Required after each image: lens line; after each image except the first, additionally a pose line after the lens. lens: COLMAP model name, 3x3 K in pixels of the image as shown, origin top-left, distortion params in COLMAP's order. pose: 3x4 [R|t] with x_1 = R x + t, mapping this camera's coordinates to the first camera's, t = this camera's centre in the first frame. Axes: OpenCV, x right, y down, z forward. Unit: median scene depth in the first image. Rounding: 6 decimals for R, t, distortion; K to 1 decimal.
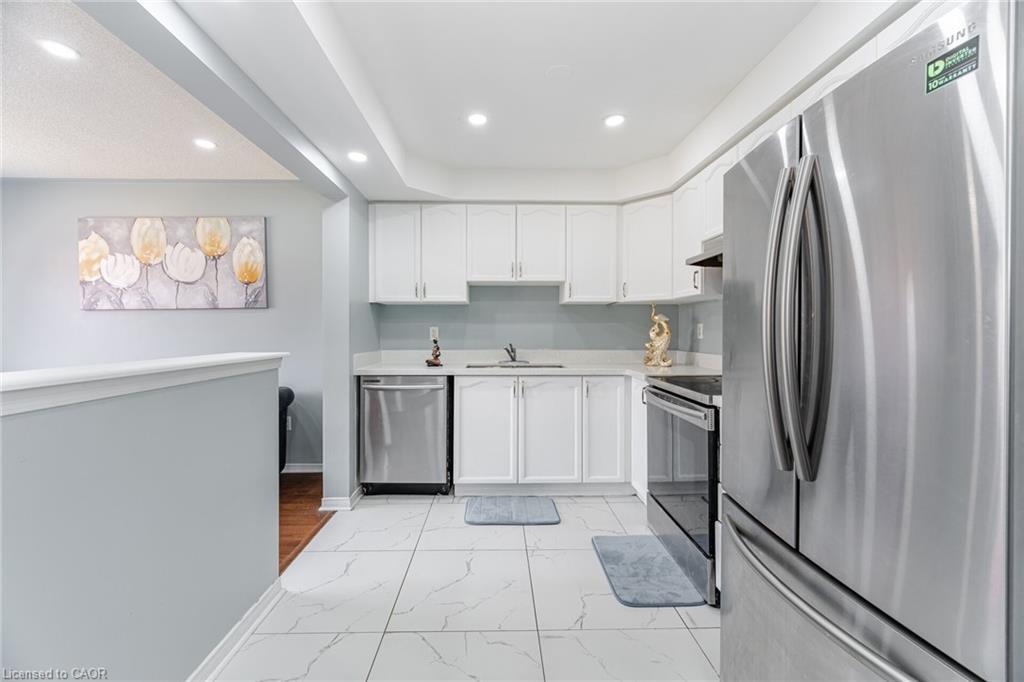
lens RADIAL K [[412.1, 0, 507.4], [0, 412.1, 331.0], [0, 0, 1]] dist [-0.002722, -0.000632]
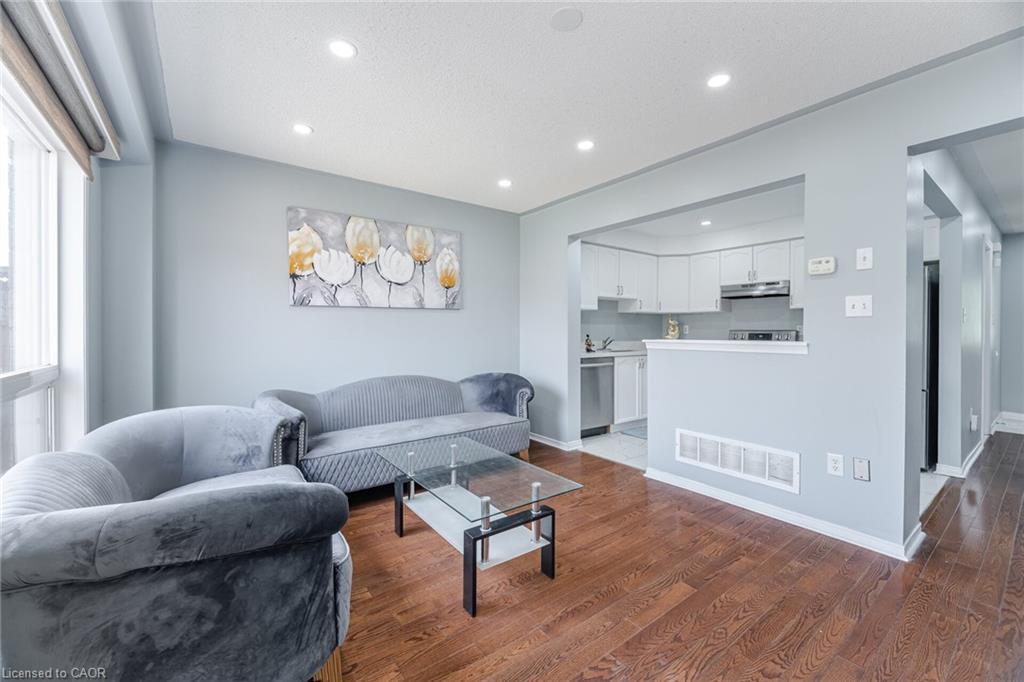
lens RADIAL K [[412.9, 0, 511.0], [0, 412.9, 335.3], [0, 0, 1]] dist [0.000479, -0.000072]
pose [[0.815707, -0.005137, 0.578443, -1.257023], [0.000710, 0.999969, 0.007878, 0.011403], [-0.578465, -0.006015, 0.815685, -0.065092]]
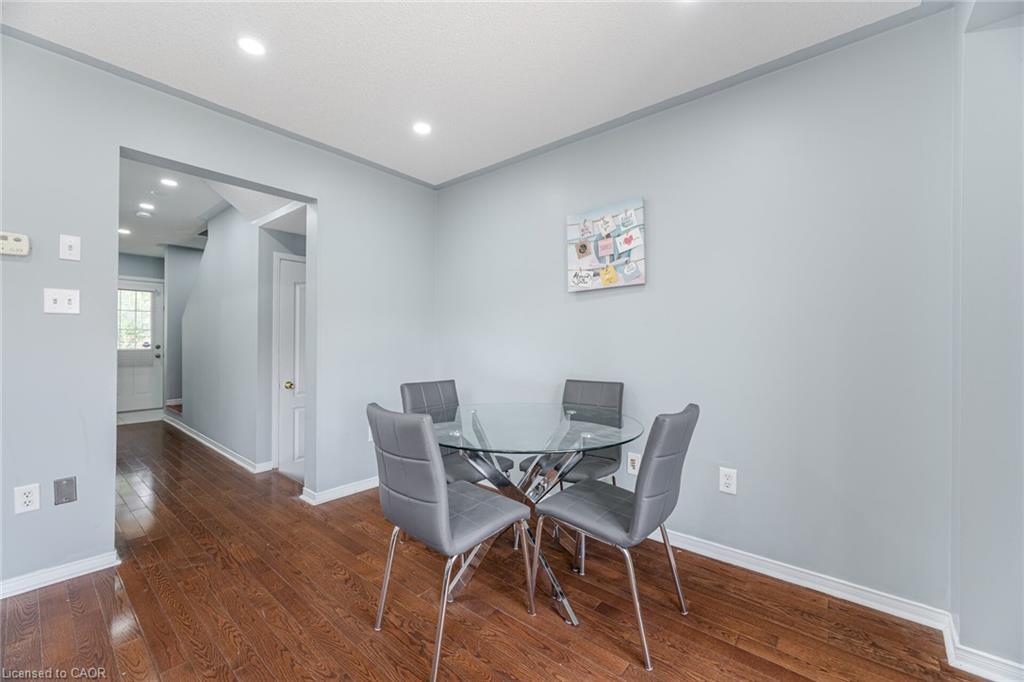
lens RADIAL K [[409.9, 0, 507.1], [0, 409.9, 336.7], [0, 0, 1]] dist [-0.001619, -0.000264]
pose [[-0.745837, 0.004203, 0.666115, -1.250738], [-0.003741, 0.999938, -0.010499, 0.023723], [-0.666118, -0.010323, -0.745775, 0.181090]]
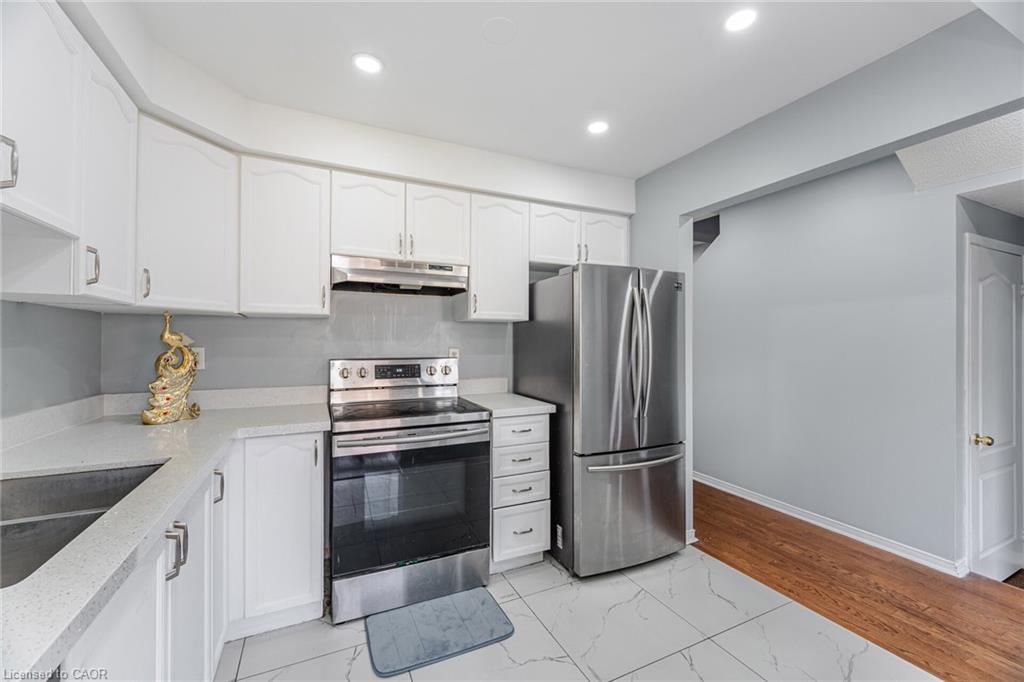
lens RADIAL K [[416.3, 0, 508.9], [0, 416.3, 336.0], [0, 0, 1]] dist [-0.001780, -0.000323]
pose [[-0.400299, 0.004372, 0.916374, -0.368480], [-0.001484, 0.999984, -0.005419, -0.033112], [-0.916383, -0.003530, -0.400286, 0.802217]]
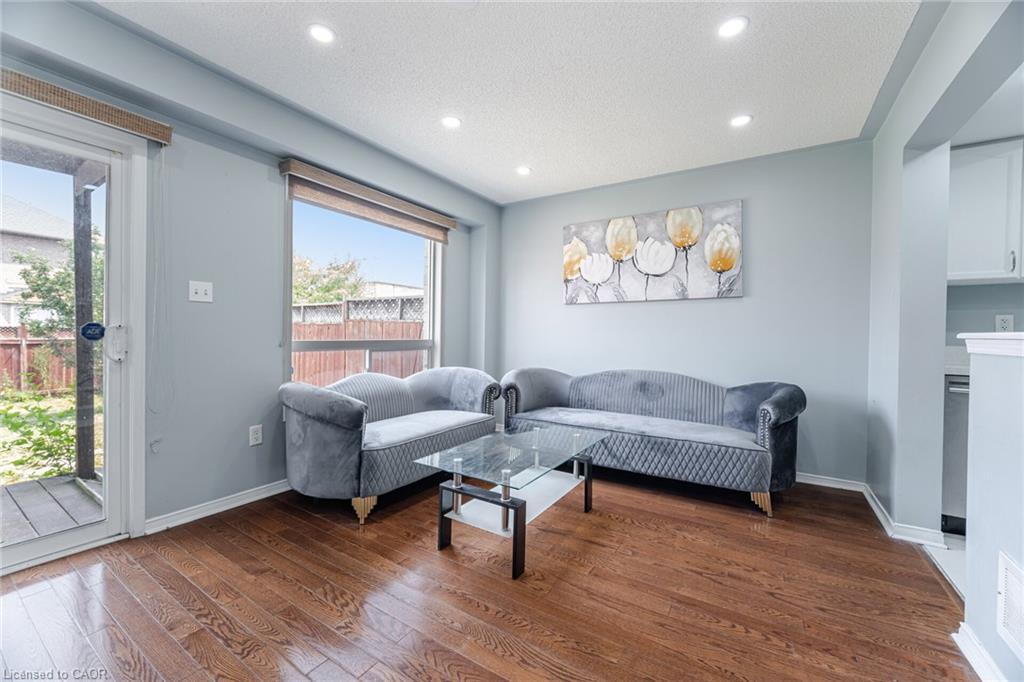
lens RADIAL K [[409.9, 0, 507.1], [0, 409.9, 336.7], [0, 0, 1]] dist [-0.001619, -0.000264]
pose [[0.830367, 0.016178, -0.556983, -0.551860], [-0.014401, 0.999868, 0.007572, 0.038834], [0.557031, 0.001734, 0.830490, -0.078354]]
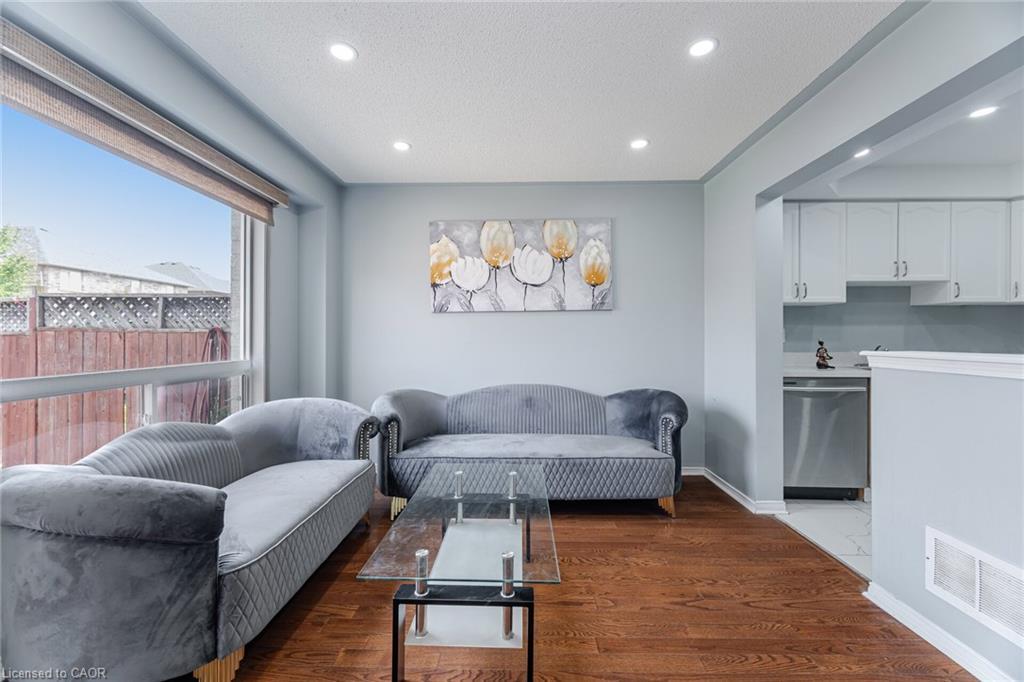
lens RADIAL K [[416.3, 0, 508.9], [0, 416.3, 336.0], [0, 0, 1]] dist [-0.001780, -0.000323]
pose [[0.998847, -0.000003, -0.048004, -0.854474], [-0.000184, 0.999992, -0.003899, 0.012351], [0.048003, 0.003903, 0.998840, -0.021124]]
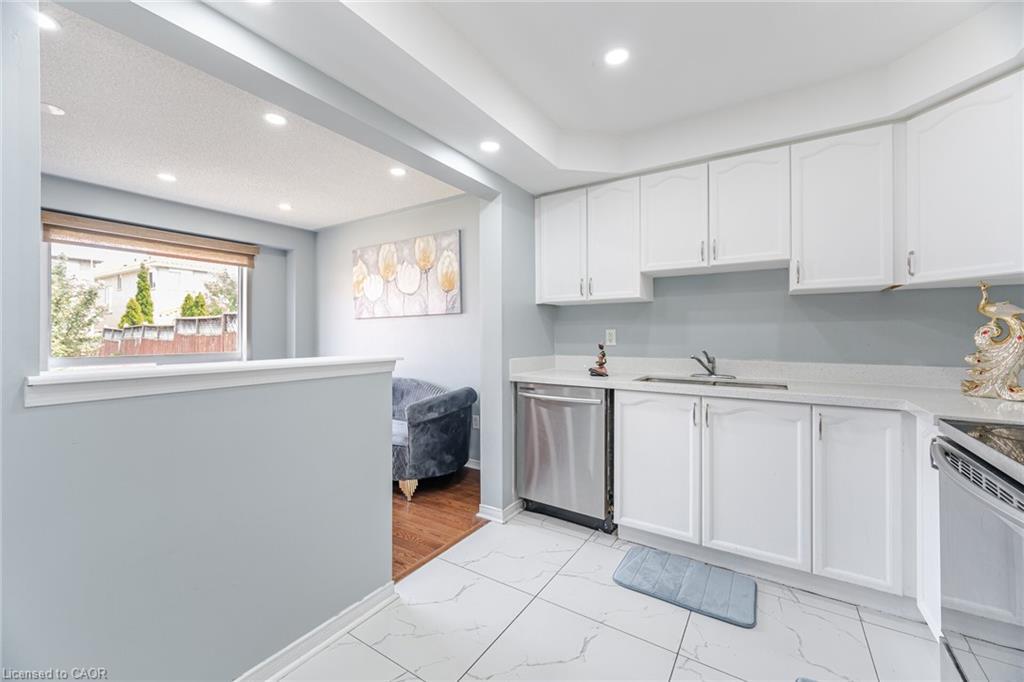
lens RADIAL K [[412.1, 0, 507.4], [0, 412.1, 331.0], [0, 0, 1]] dist [-0.002722, -0.000632]
pose [[0.822004, -0.005767, -0.569452, 0.145459], [0.001780, 0.999970, -0.007557, -0.000536], [0.569478, 0.005198, 0.821990, 0.193886]]
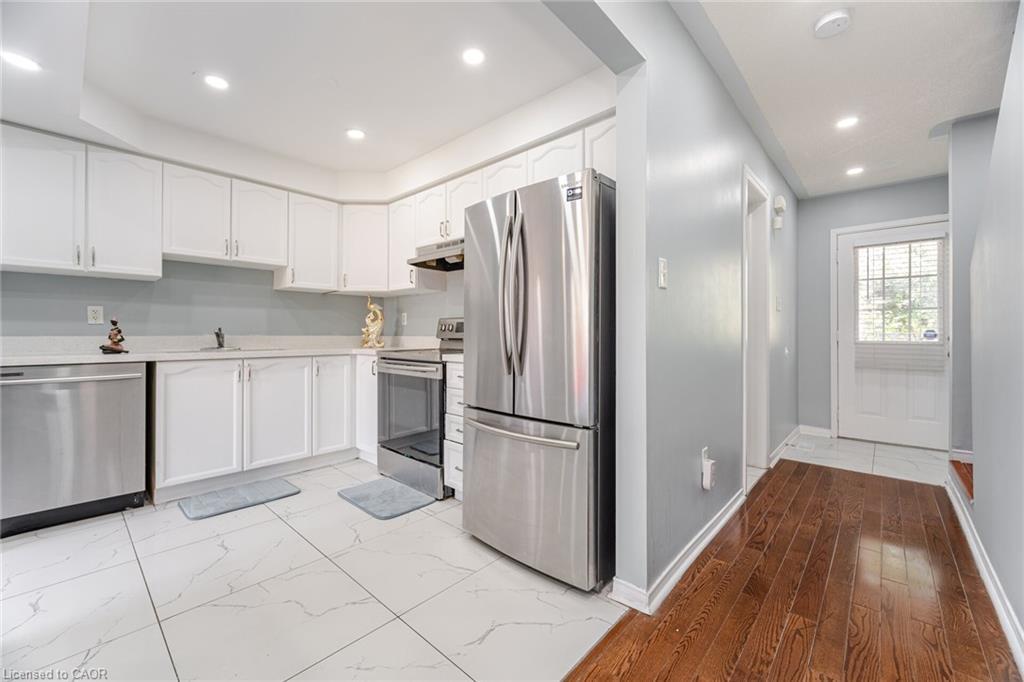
lens RADIAL K [[409.9, 0, 507.1], [0, 409.9, 336.7], [0, 0, 1]] dist [-0.001619, -0.000264]
pose [[0.698206, -0.003748, 0.715887, -0.207974], [-0.001394, 0.999977, 0.006595, 0.045607], [-0.715895, -0.005603, 0.698185, -0.097363]]
